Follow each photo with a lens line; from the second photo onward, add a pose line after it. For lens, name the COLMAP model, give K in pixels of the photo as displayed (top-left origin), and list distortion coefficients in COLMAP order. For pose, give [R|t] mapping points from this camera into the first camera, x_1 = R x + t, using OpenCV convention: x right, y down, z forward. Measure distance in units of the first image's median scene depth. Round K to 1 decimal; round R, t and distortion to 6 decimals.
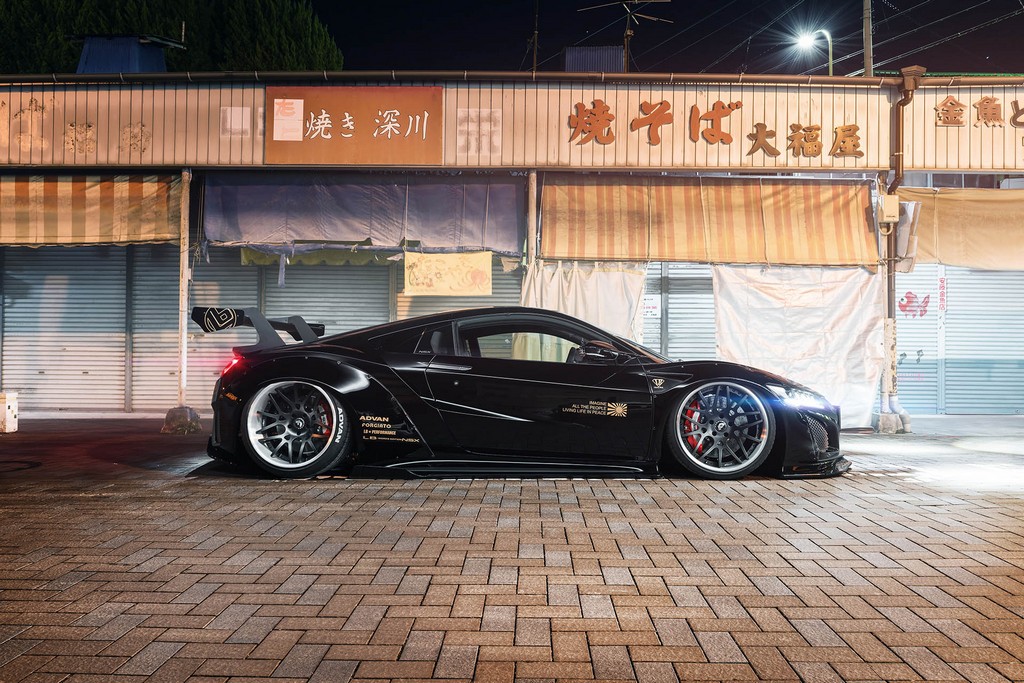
lens RADIAL K [[741.2, 0, 528.4], [0, 741.2, 345.0], [0, 0, 1]] dist [-0.006974, -0.003896]
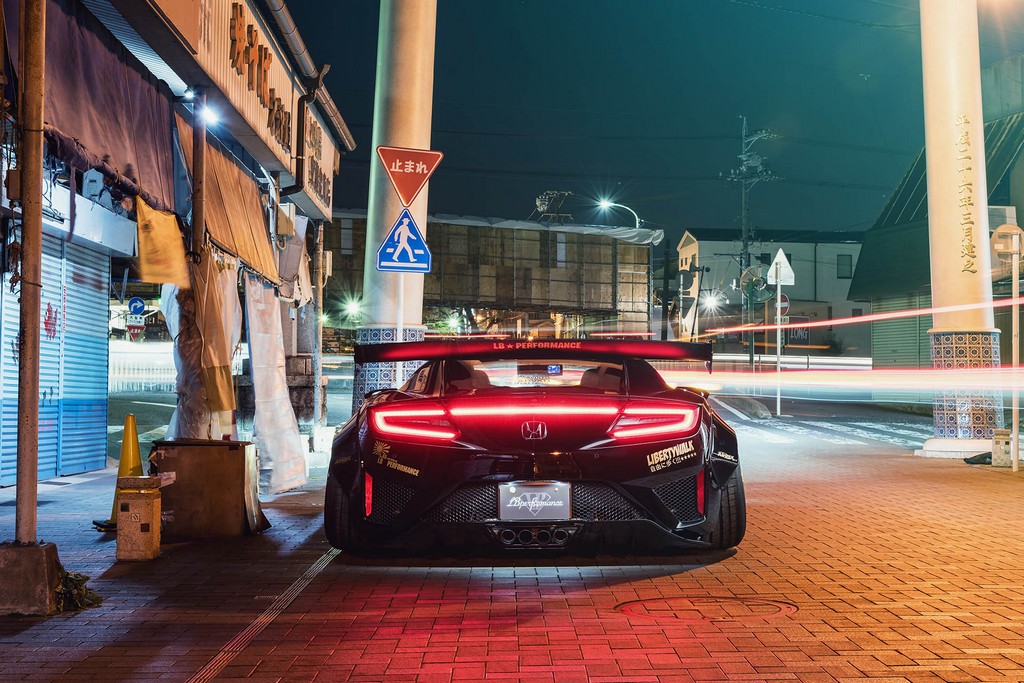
lens RADIAL K [[1586.6, 0, 512.0], [0, 1586.6, 341.5], [0, 0, 1]] dist [-0.001156, 0.007721]
pose [[-0.037622, 0.029298, 0.998862, -1.295345], [-0.021662, 0.999311, -0.030127, 0.000488], [-0.999057, -0.022771, -0.036961, 0.816385]]
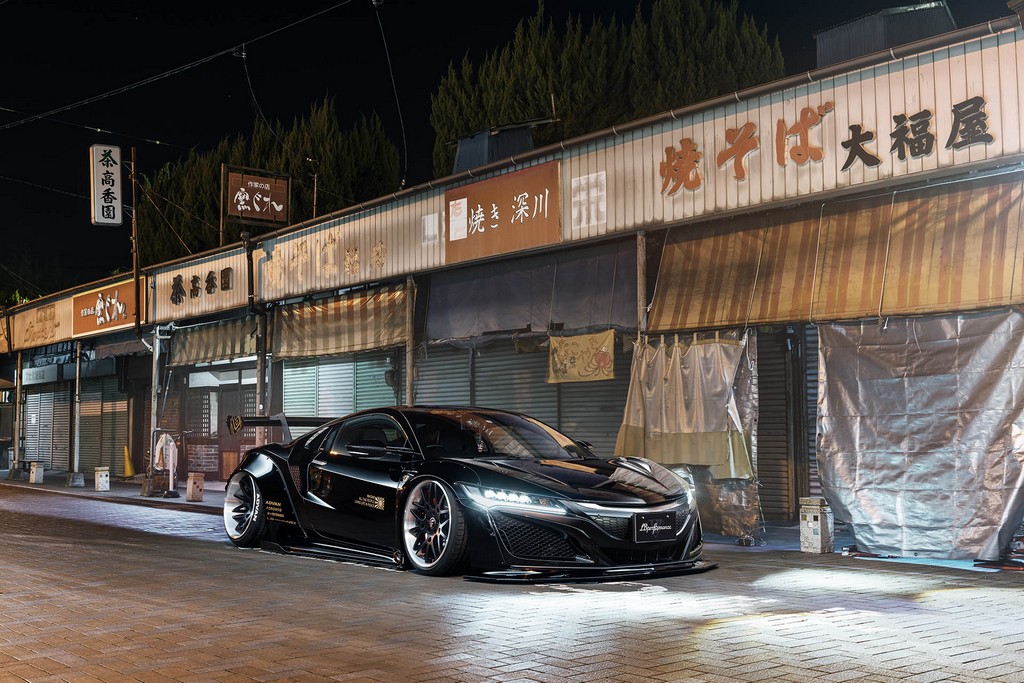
lens RADIAL K [[1144.9, 0, 512.0], [0, 1144.9, 341.5], [0, 0, 1]] dist [0.008443, -0.369366]
pose [[0.635350, -0.070398, -0.769008, 0.935779], [0.018451, 0.996936, -0.076020, -0.011142], [0.772004, 0.034110, 0.634702, 0.047439]]
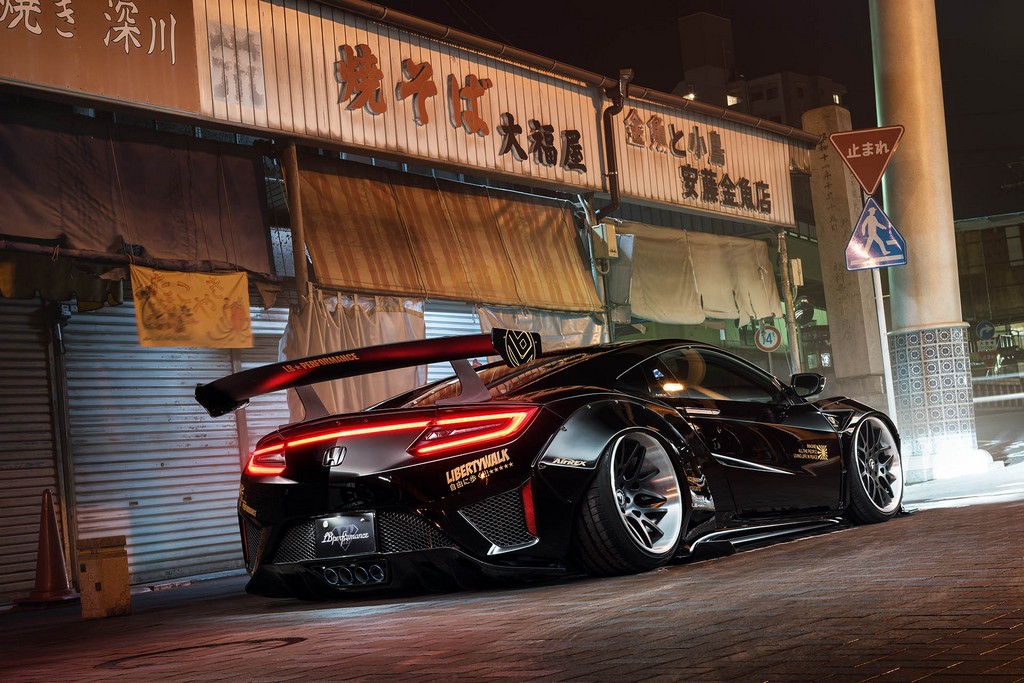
lens RADIAL K [[1650.3, 0, 512.0], [0, 1650.3, 341.5], [0, 0, 1]] dist [-0.017999, 0.026590]
pose [[0.553607, 0.011615, 0.832697, -1.013677], [0.091689, 0.992974, -0.074809, 0.041465], [-0.827715, 0.117763, 0.548652, 0.143545]]
